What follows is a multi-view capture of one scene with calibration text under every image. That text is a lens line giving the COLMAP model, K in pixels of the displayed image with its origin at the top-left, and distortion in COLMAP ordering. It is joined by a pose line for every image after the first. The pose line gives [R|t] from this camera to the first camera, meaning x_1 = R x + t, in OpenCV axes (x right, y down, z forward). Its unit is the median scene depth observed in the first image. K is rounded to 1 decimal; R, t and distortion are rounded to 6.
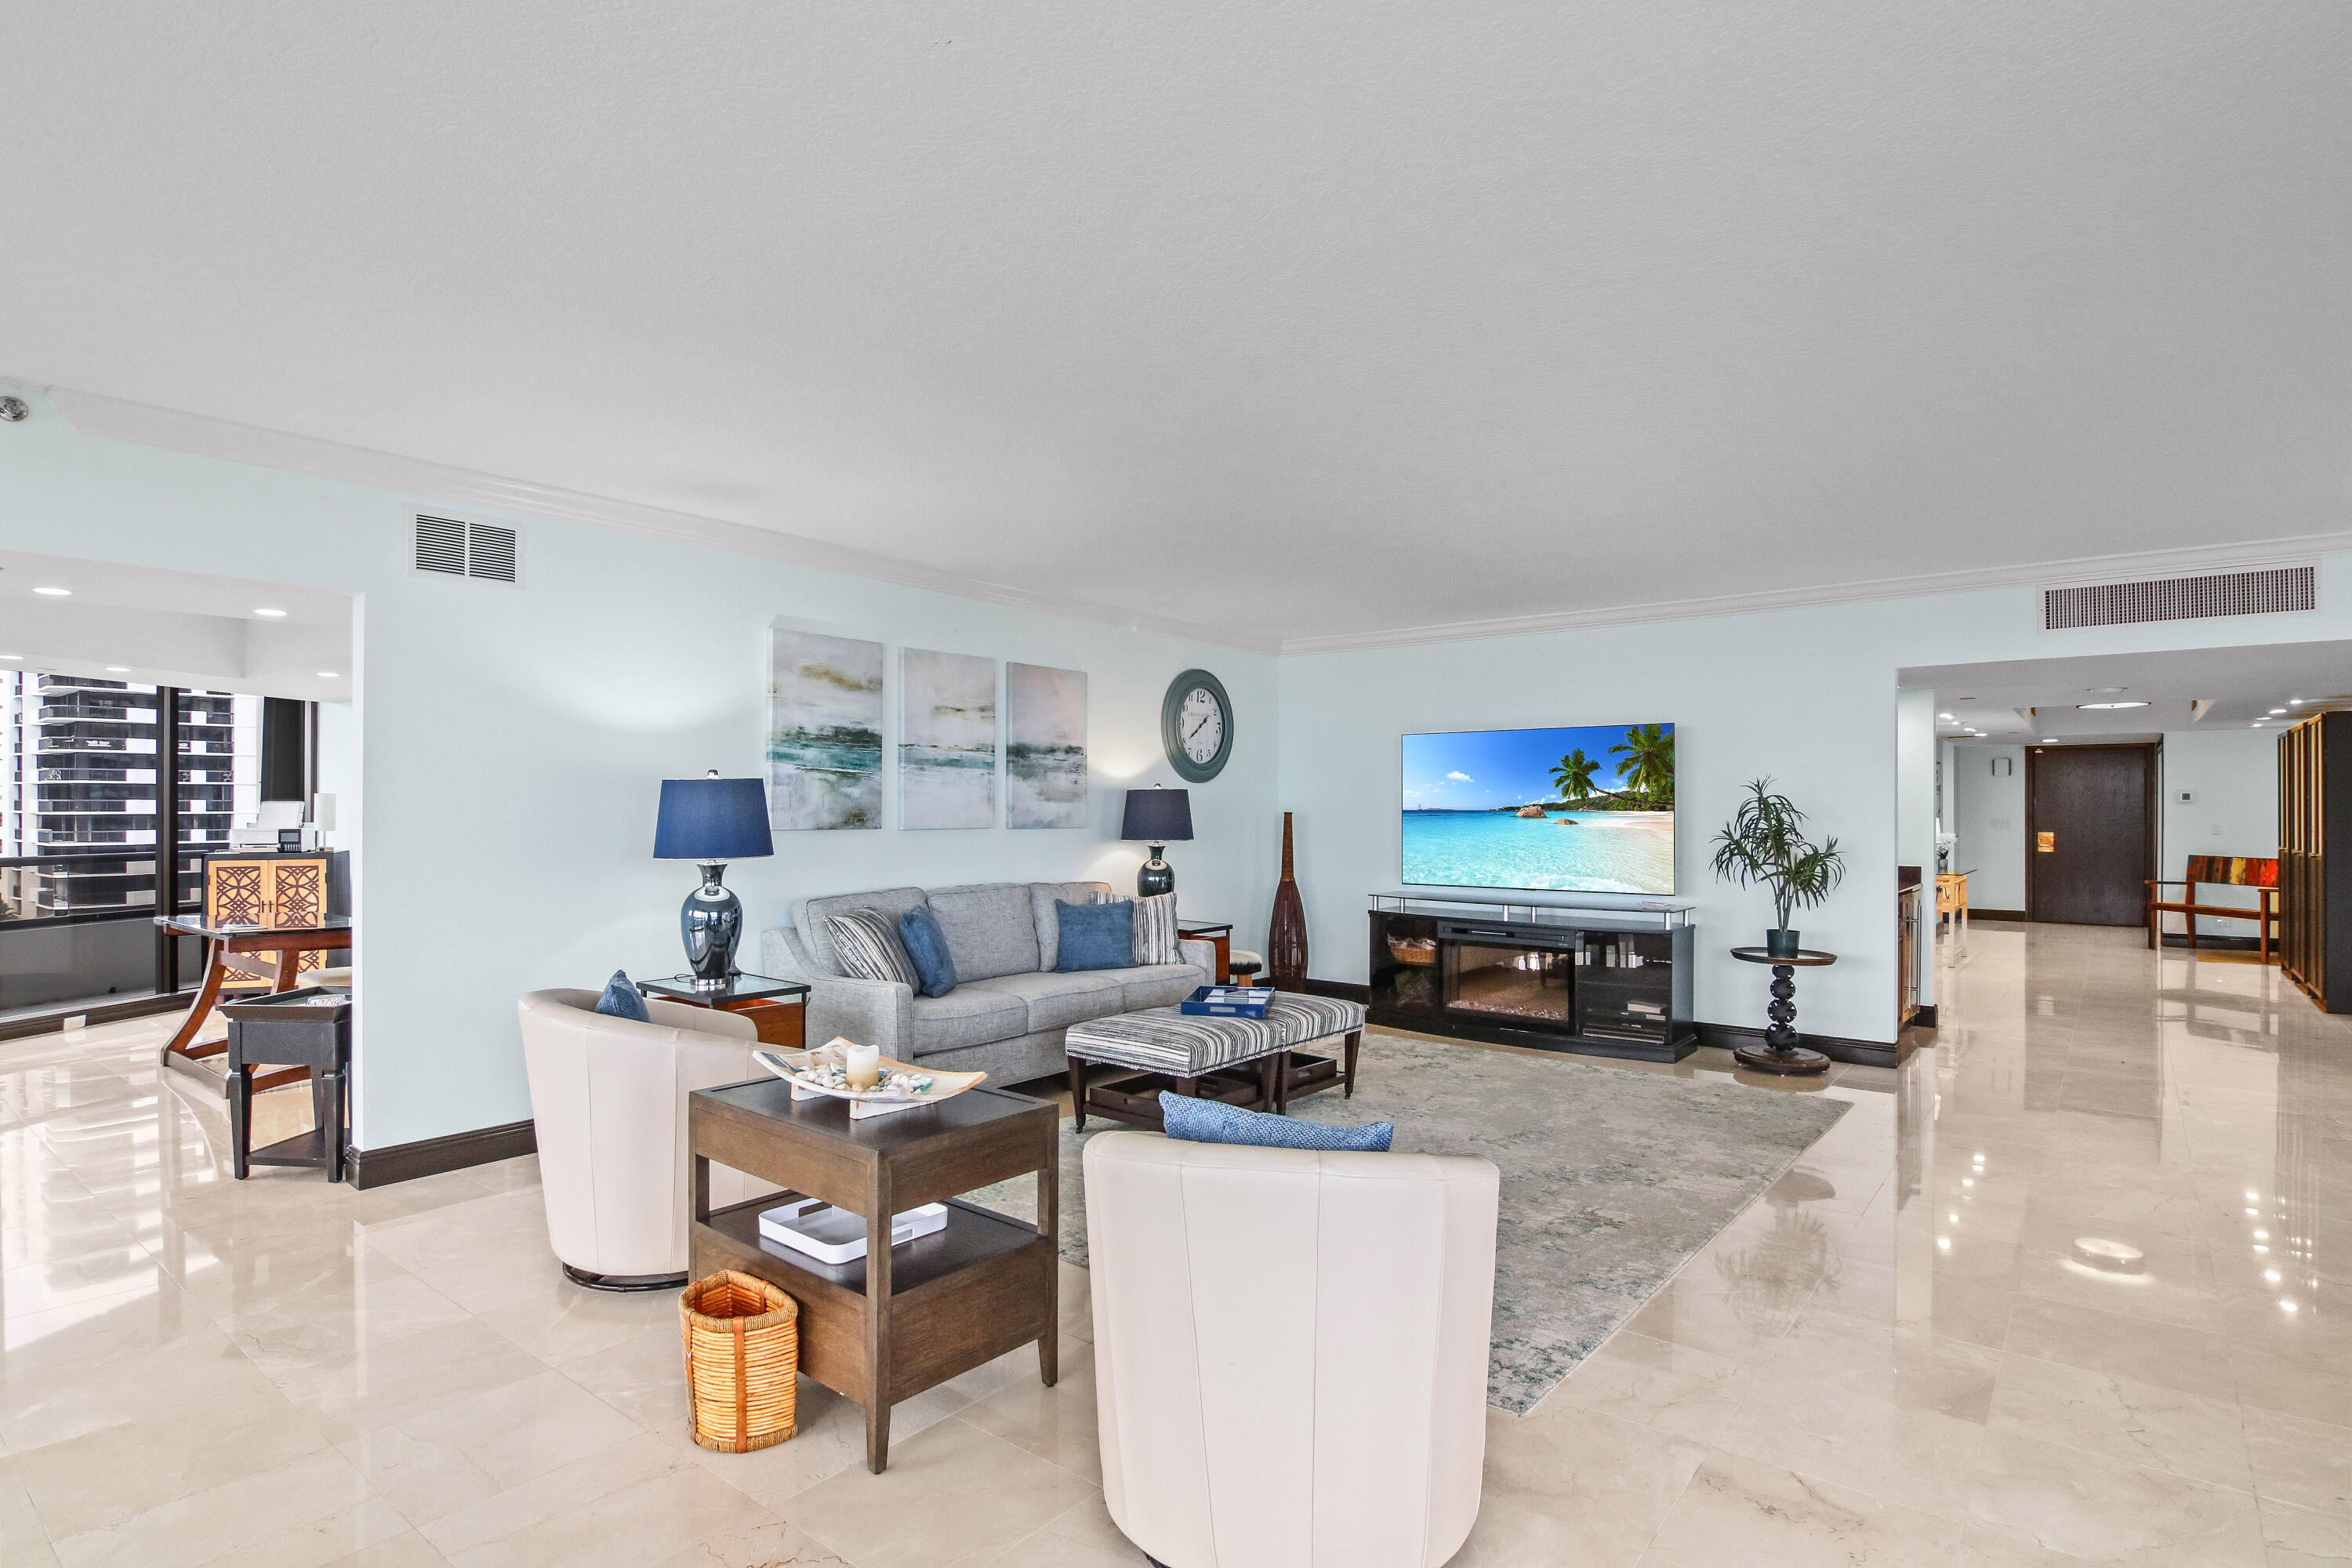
lens RADIAL K [[1223.0, 0, 1172.1], [0, 1223.0, 791.0], [0, 0, 1]] dist [-0.007468, -0.009179]
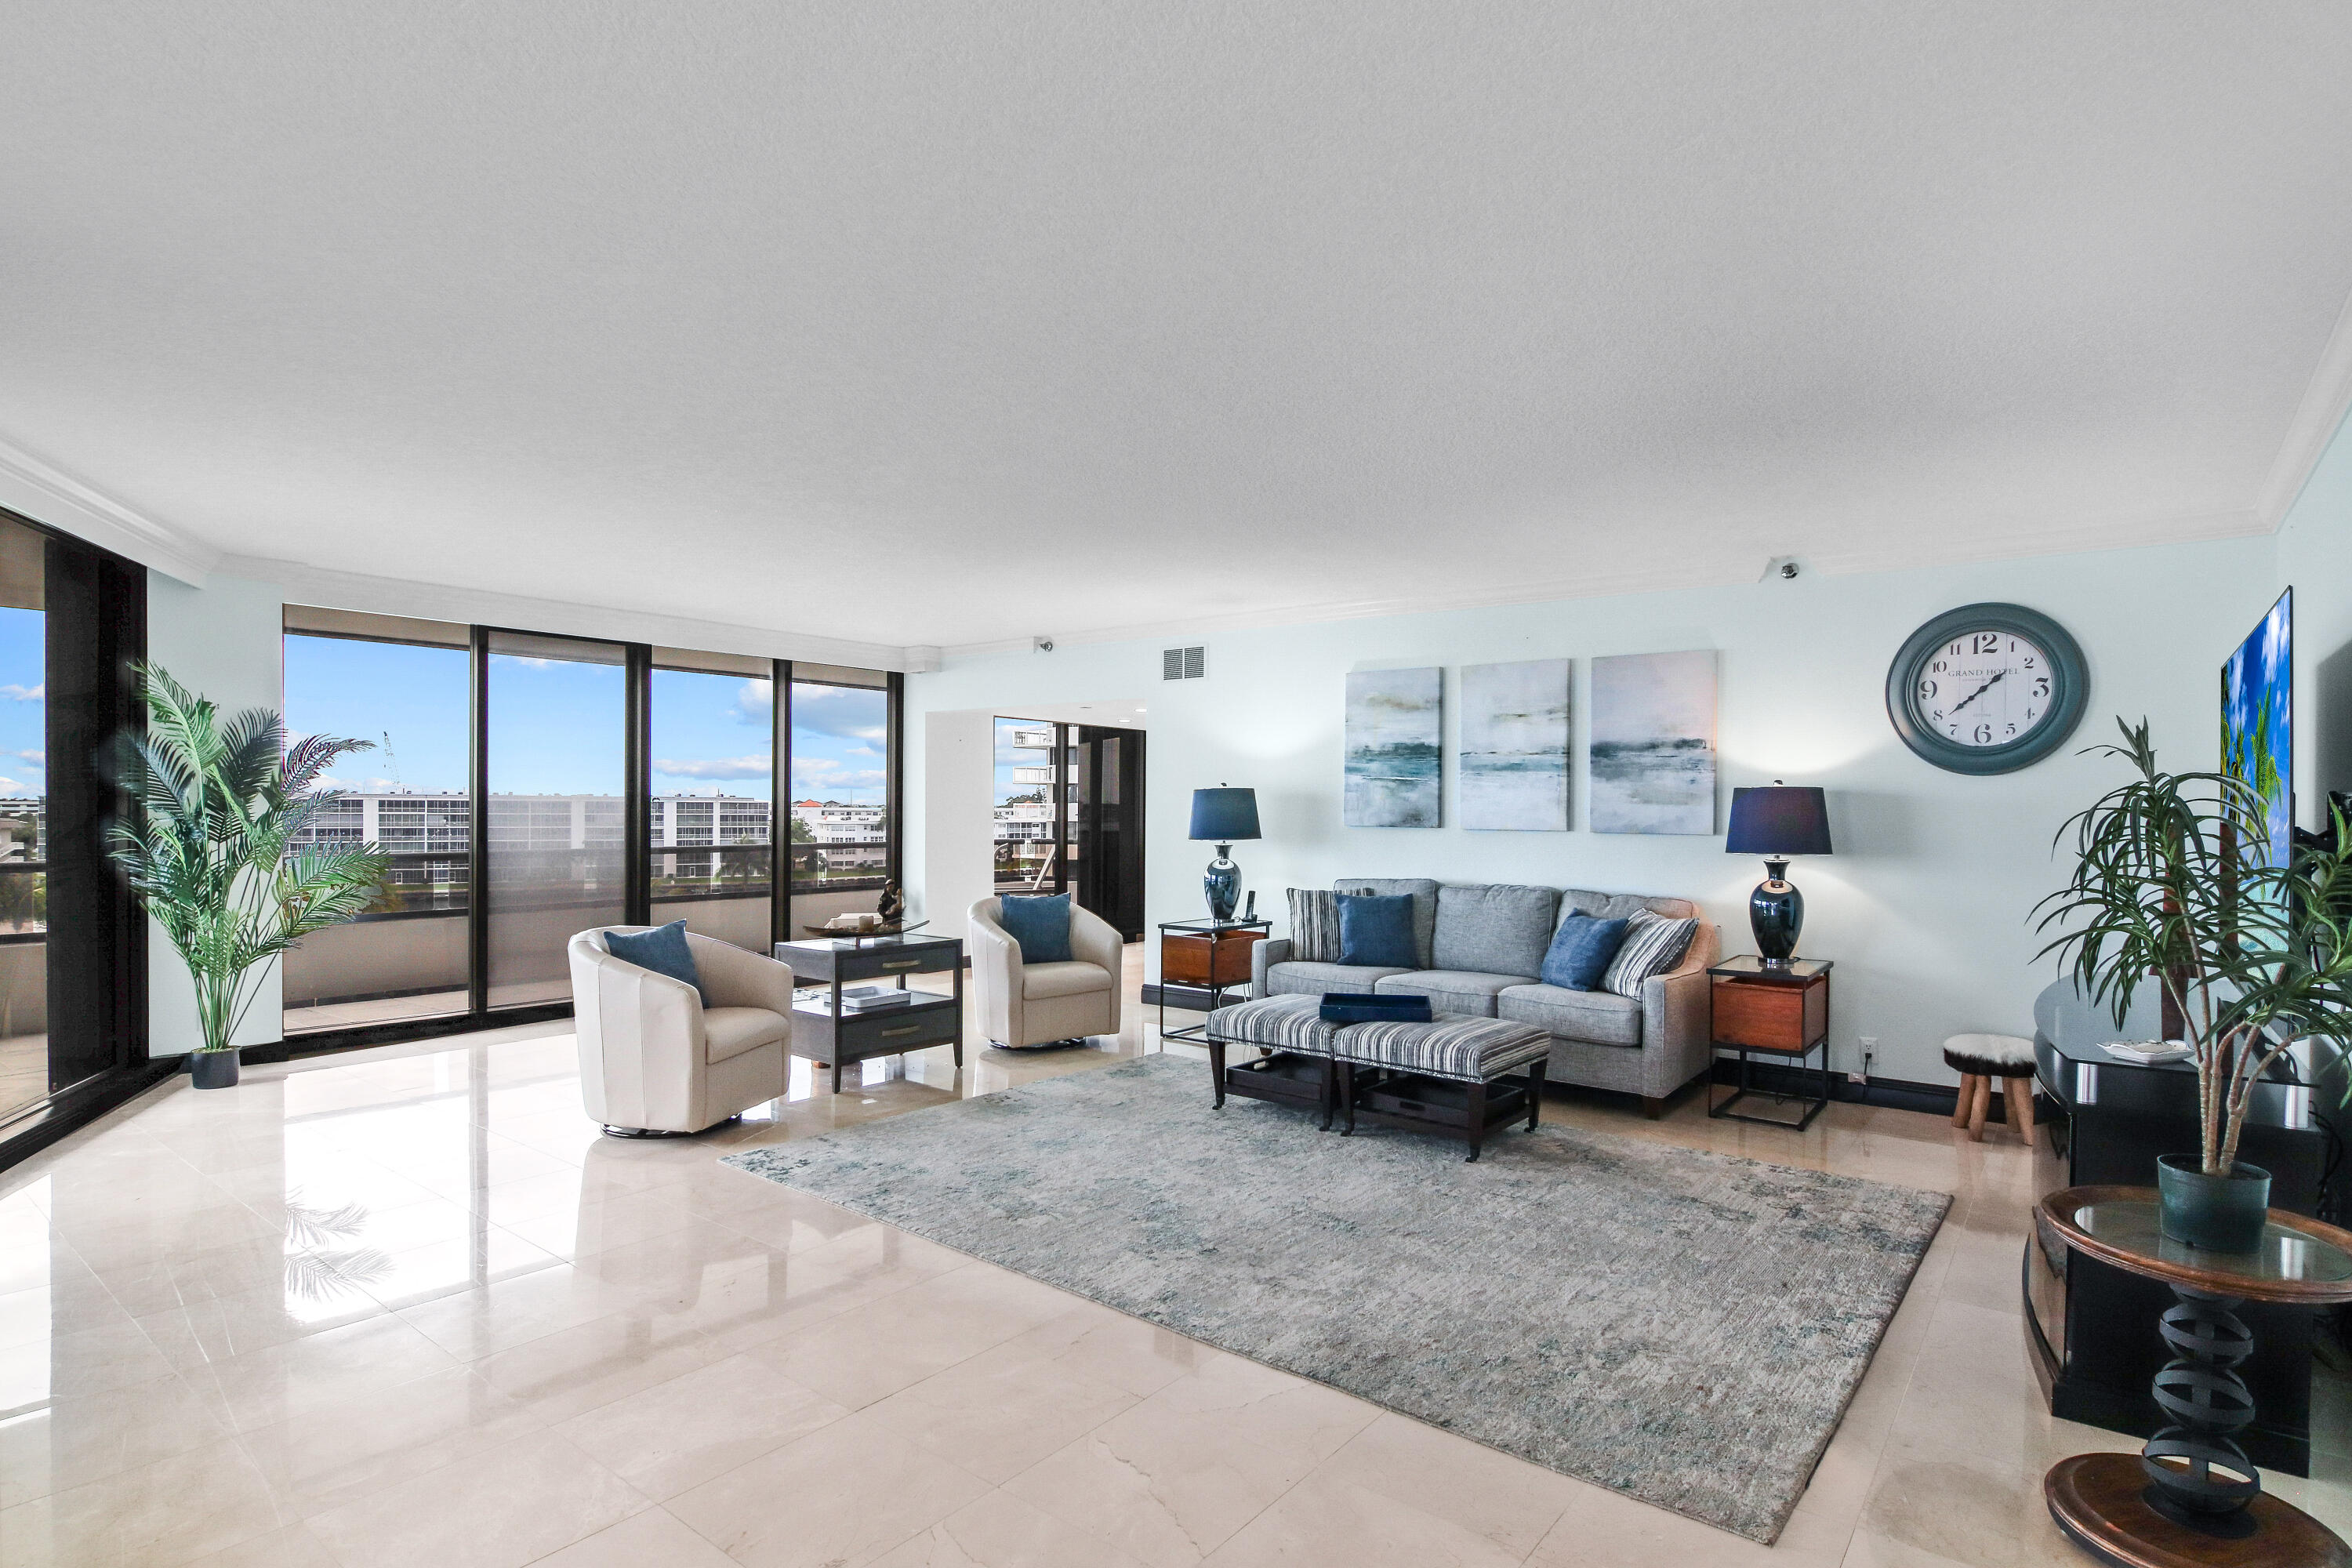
lens RADIAL K [[1223.0, 0, 1170.2], [0, 1223.0, 803.6], [0, 0, 1]] dist [-0.007468, -0.009179]
pose [[-0.011549, 0.005221, -0.999920, 0.937431], [0.015619, 0.999865, 0.005041, -0.001675], [0.999811, -0.015560, -0.011629, 0.769638]]
